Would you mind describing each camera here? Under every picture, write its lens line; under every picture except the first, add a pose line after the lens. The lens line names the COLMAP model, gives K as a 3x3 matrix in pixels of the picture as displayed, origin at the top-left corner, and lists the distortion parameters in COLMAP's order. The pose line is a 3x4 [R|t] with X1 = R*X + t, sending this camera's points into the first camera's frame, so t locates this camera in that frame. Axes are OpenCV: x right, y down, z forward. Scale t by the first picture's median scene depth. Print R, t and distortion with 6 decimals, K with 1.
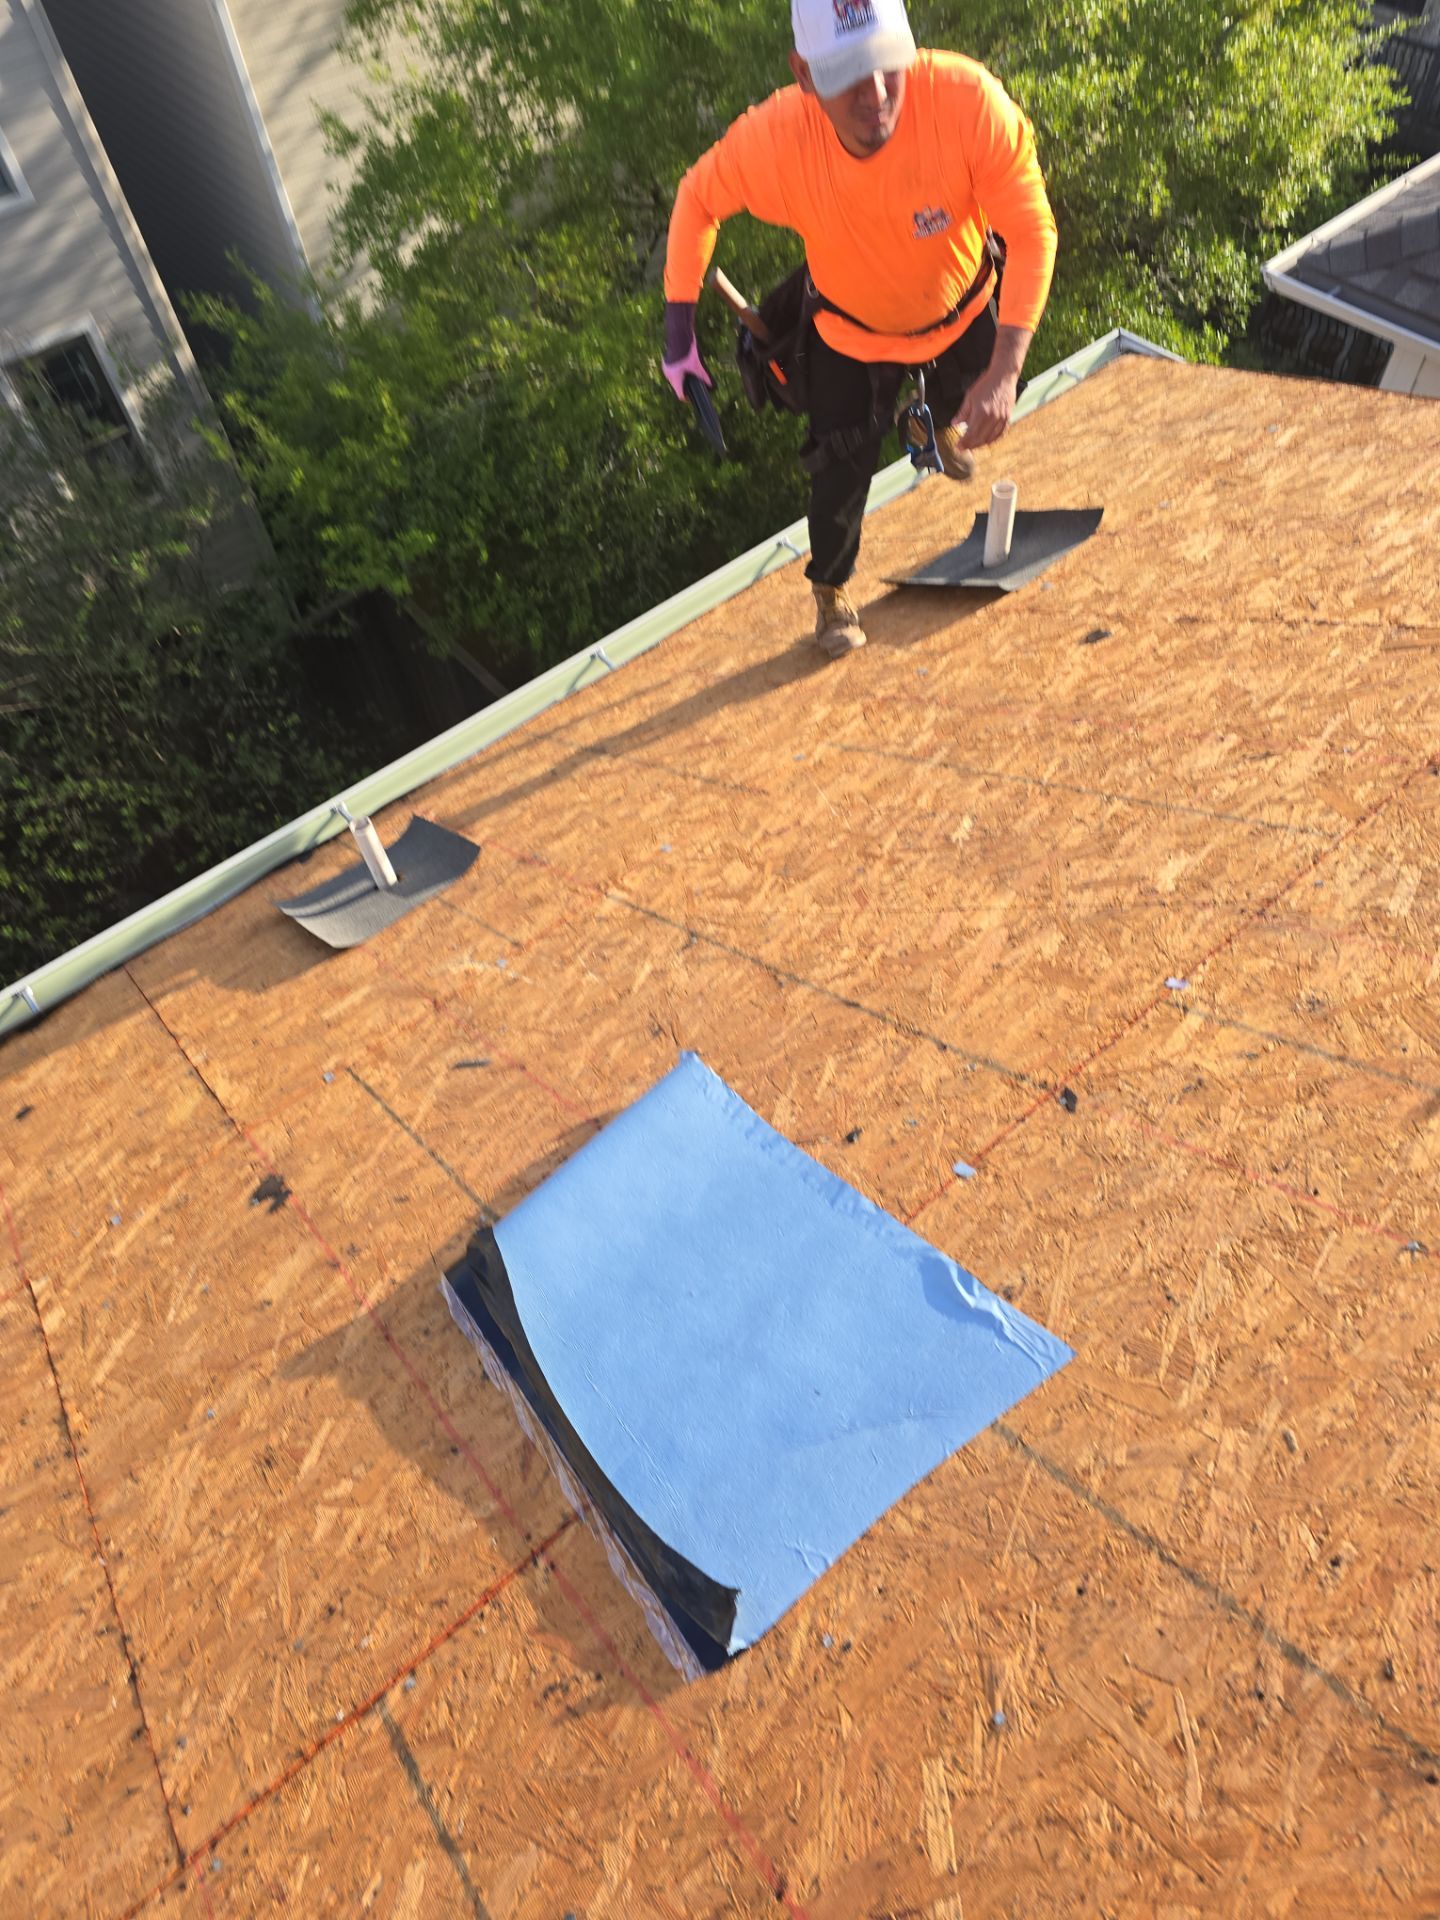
lens RADIAL K [[1186.1, 0, 709.6], [0, 1186.1, 963.0], [0, 0, 1]] dist [0.022479, -0.033141]
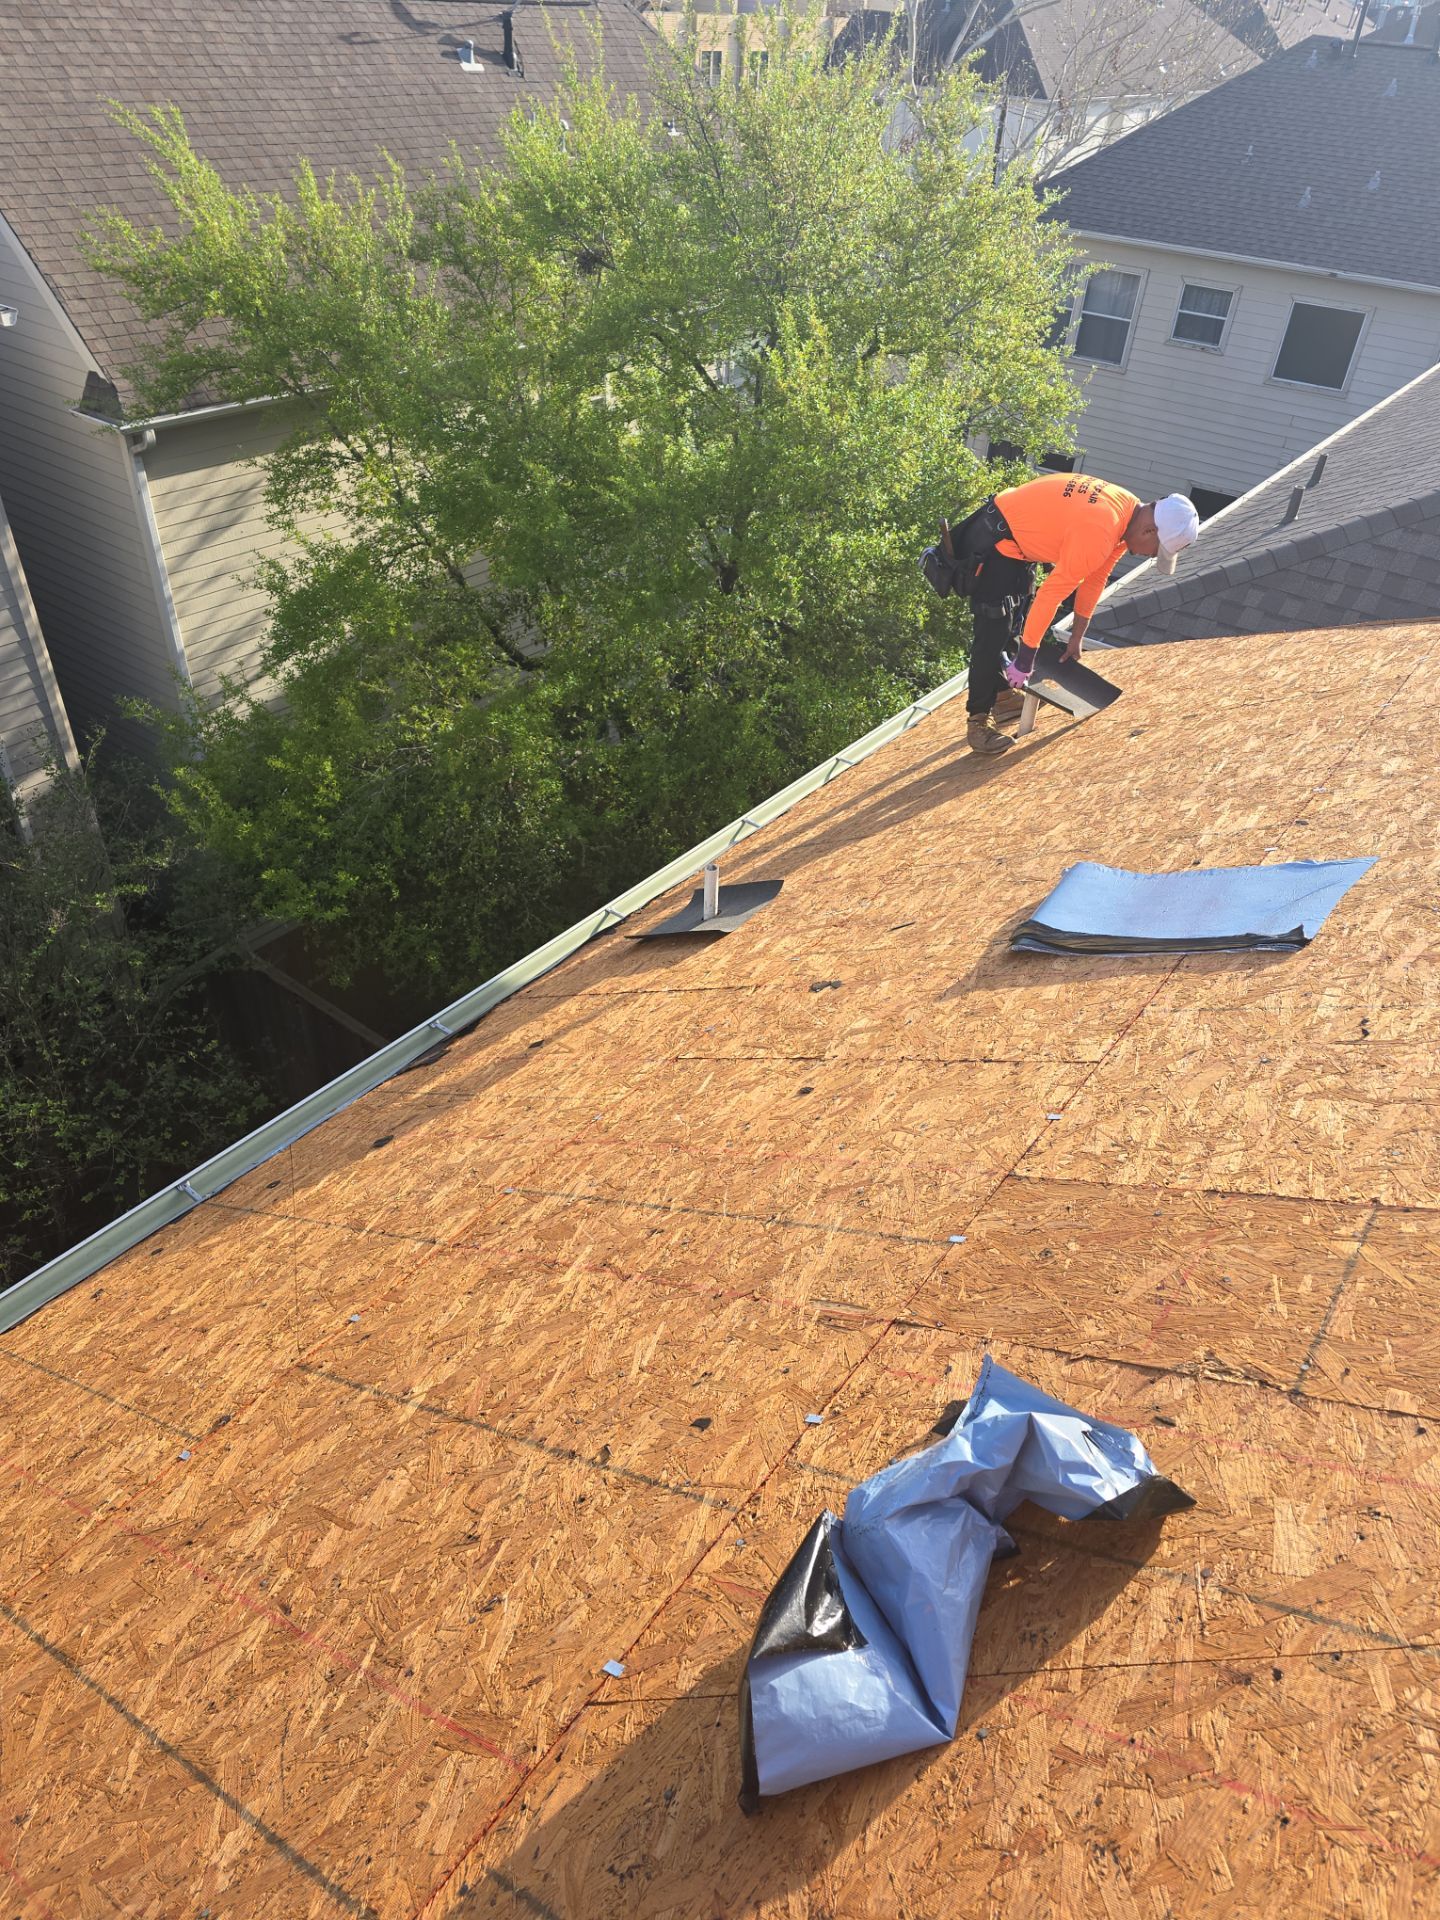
lens RADIAL K [[1186.1, 0, 714.6], [0, 1186.1, 970.0], [0, 0, 1]] dist [0.022479, -0.033141]
pose [[0.972821, -0.059193, 0.223865, -0.161977], [0.127604, 0.943776, -0.304965, 0.121458], [-0.193226, 0.325243, 0.925679, -0.096802]]
